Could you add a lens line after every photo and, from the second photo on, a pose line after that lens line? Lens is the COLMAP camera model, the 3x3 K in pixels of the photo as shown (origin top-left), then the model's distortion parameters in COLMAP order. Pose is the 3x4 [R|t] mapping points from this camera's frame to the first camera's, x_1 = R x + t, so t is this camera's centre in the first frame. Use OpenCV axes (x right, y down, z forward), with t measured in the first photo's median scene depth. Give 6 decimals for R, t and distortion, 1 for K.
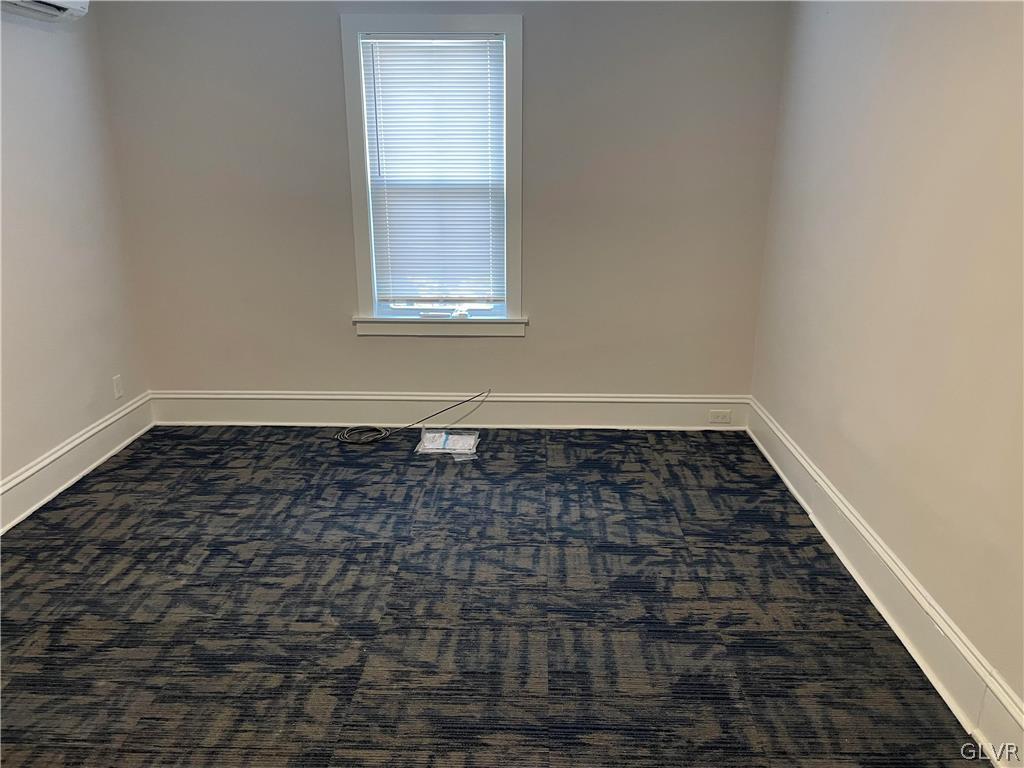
lens RADIAL K [[779.6, 0, 512.0], [0, 779.6, 384.0], [0, 0, 1]] dist [0.090998, -0.114176]
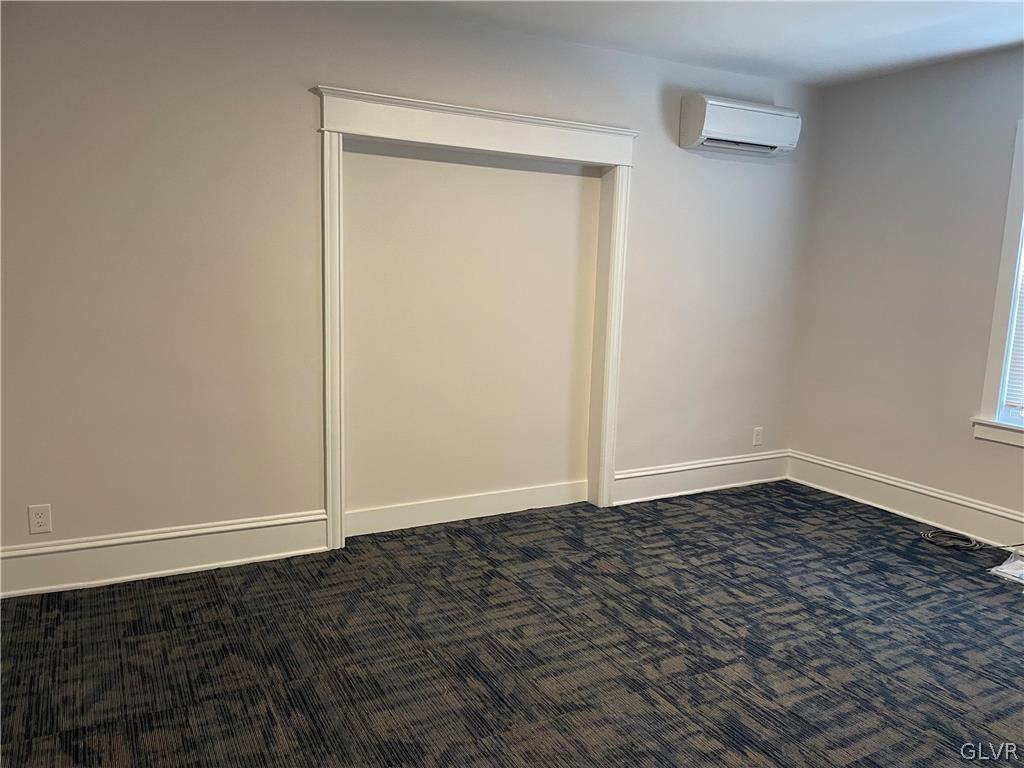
lens RADIAL K [[779.6, 0, 512.0], [0, 779.6, 384.0], [0, 0, 1]] dist [0.090998, -0.114176]
pose [[0.497041, 0.142020, -0.856026, 0.442173], [-0.271514, 0.962432, 0.002023, 0.033432], [0.824154, 0.231417, 0.516929, 0.034868]]
